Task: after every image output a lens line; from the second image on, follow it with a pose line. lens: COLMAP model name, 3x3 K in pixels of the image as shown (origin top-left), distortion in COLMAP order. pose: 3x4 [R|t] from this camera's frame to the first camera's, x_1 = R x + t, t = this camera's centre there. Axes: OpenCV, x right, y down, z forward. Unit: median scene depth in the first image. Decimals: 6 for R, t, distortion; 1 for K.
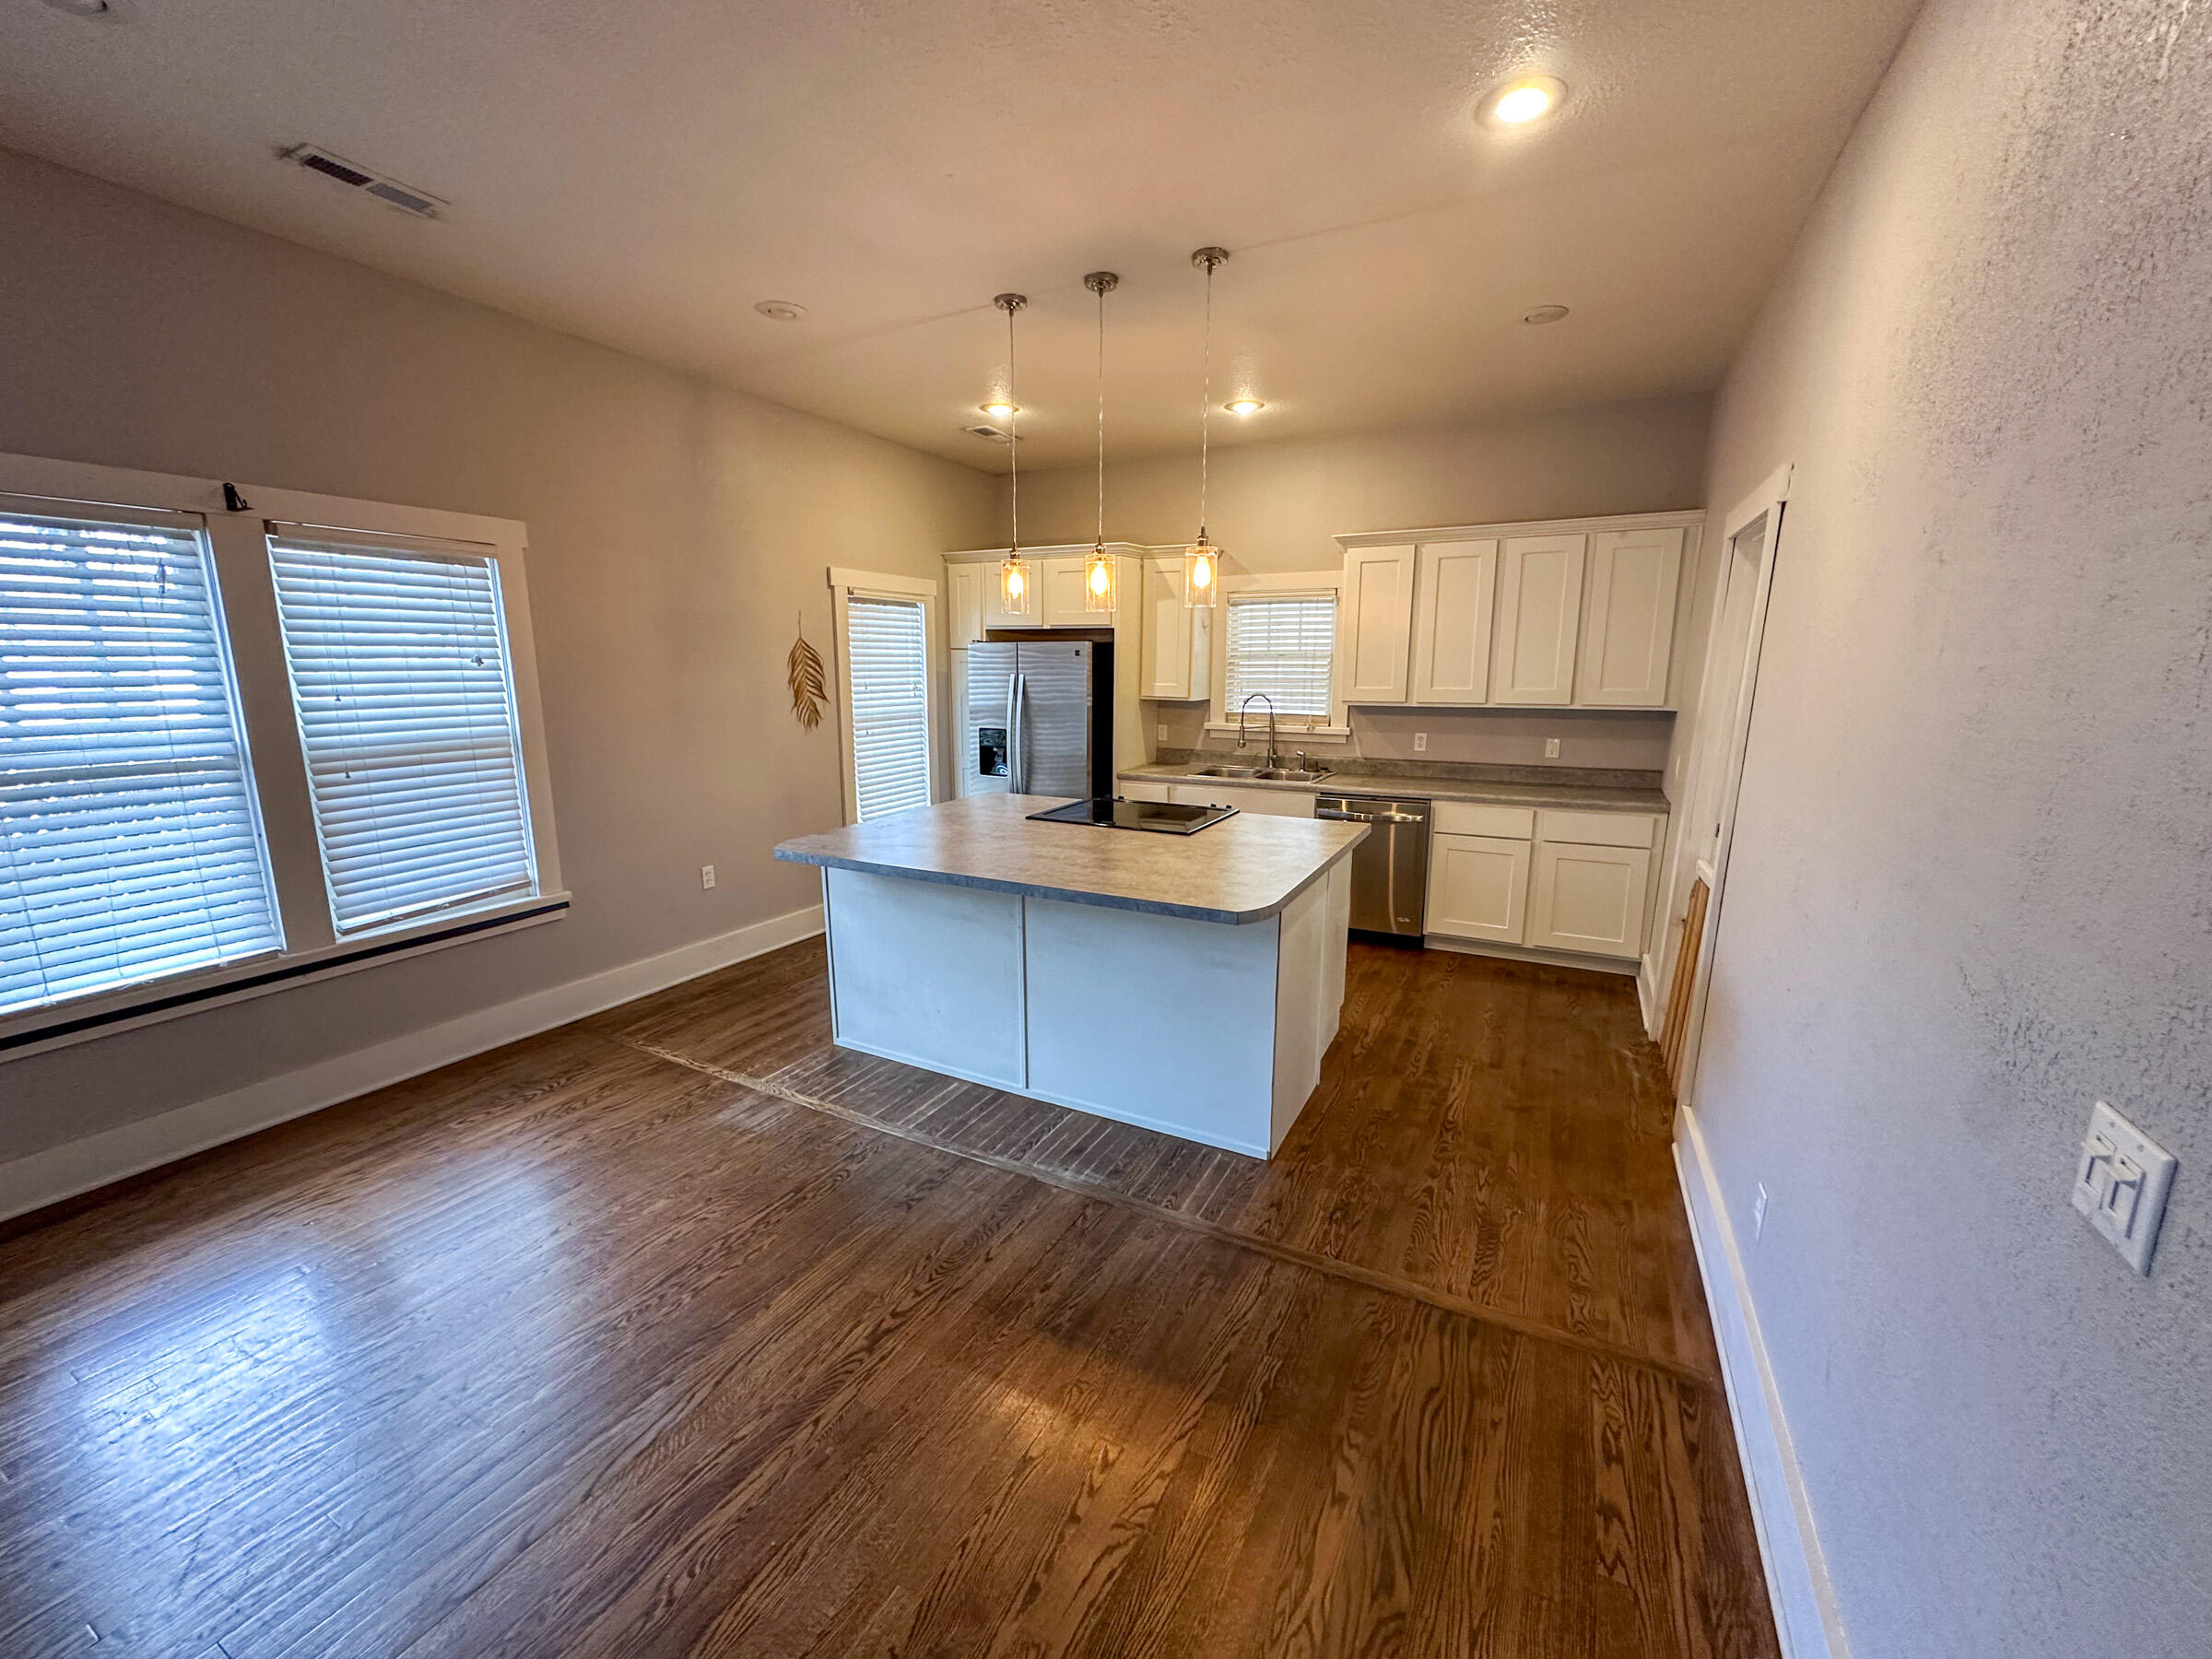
lens RADIAL K [[883.3, 0, 1112.6], [0, 883.3, 831.9], [0, 0, 1]] dist [-0.004267, -0.000563]
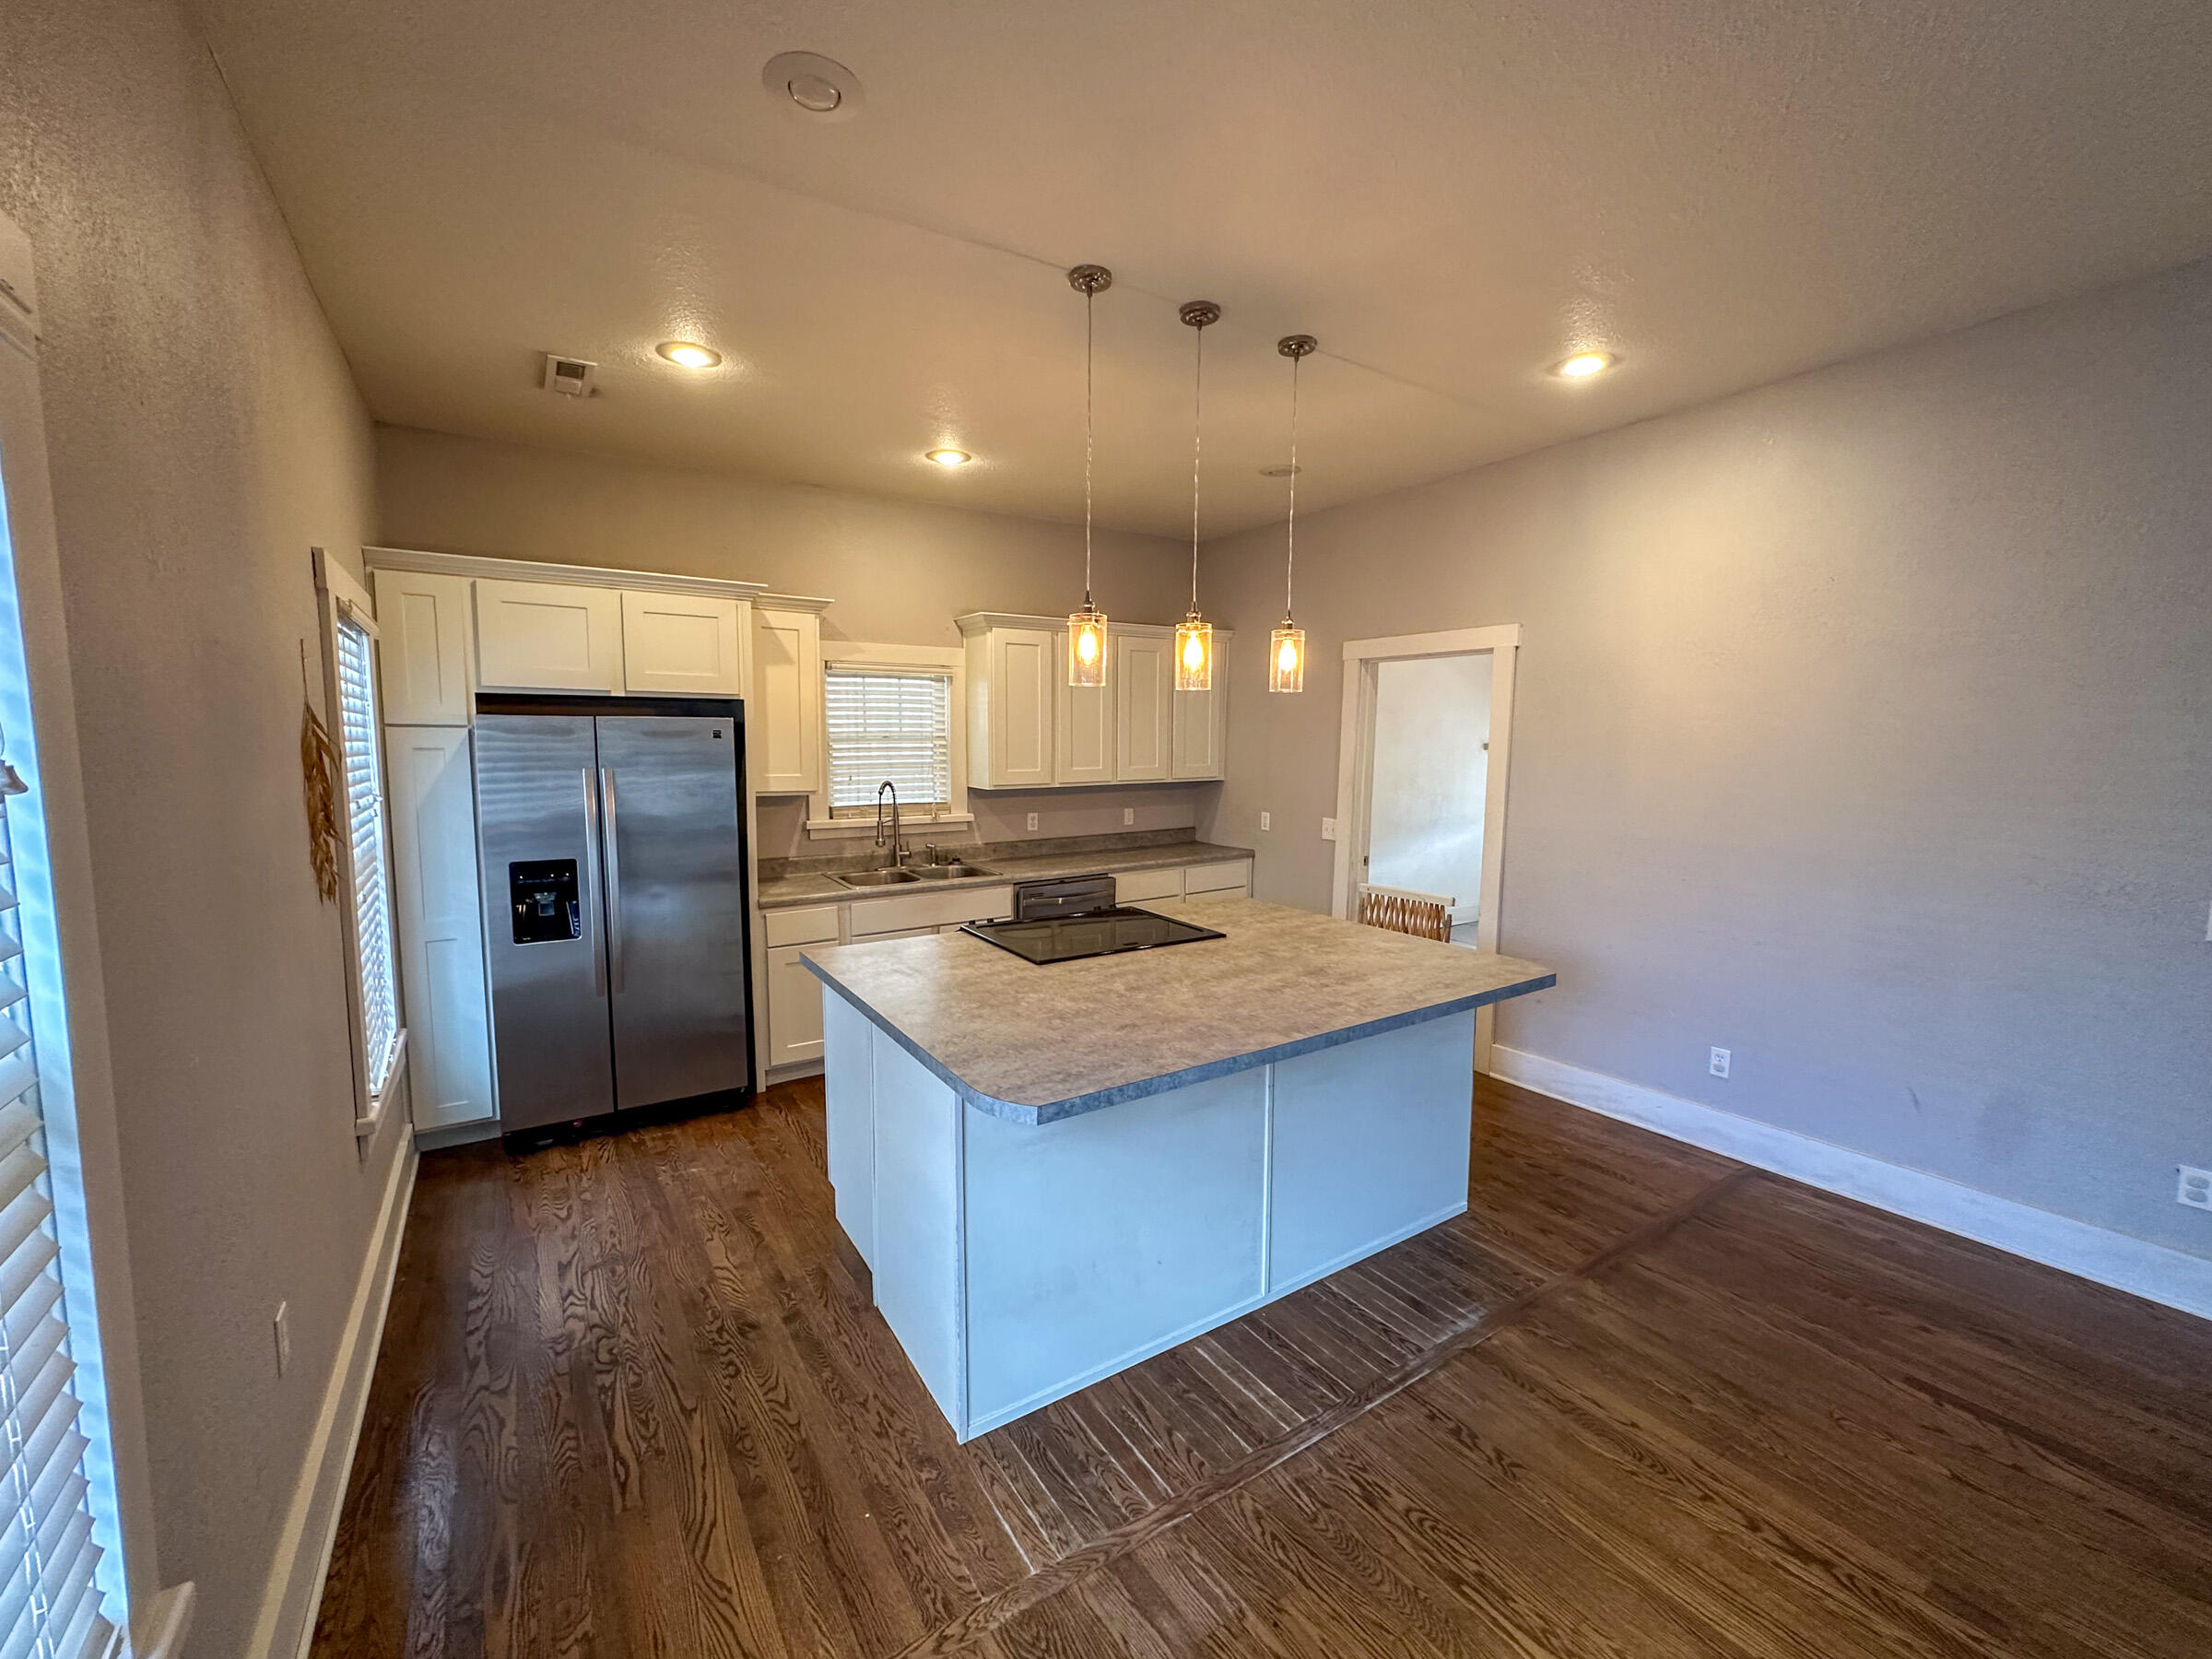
lens RADIAL K [[883.3, 0, 1113.5], [0, 883.3, 827.8], [0, 0, 1]] dist [-0.004267, -0.000563]
pose [[0.490090, -0.085325, 0.867486, -0.544596], [0.163654, 0.986507, 0.004575, -0.093590], [-0.856171, 0.139726, 0.497441, 0.457816]]
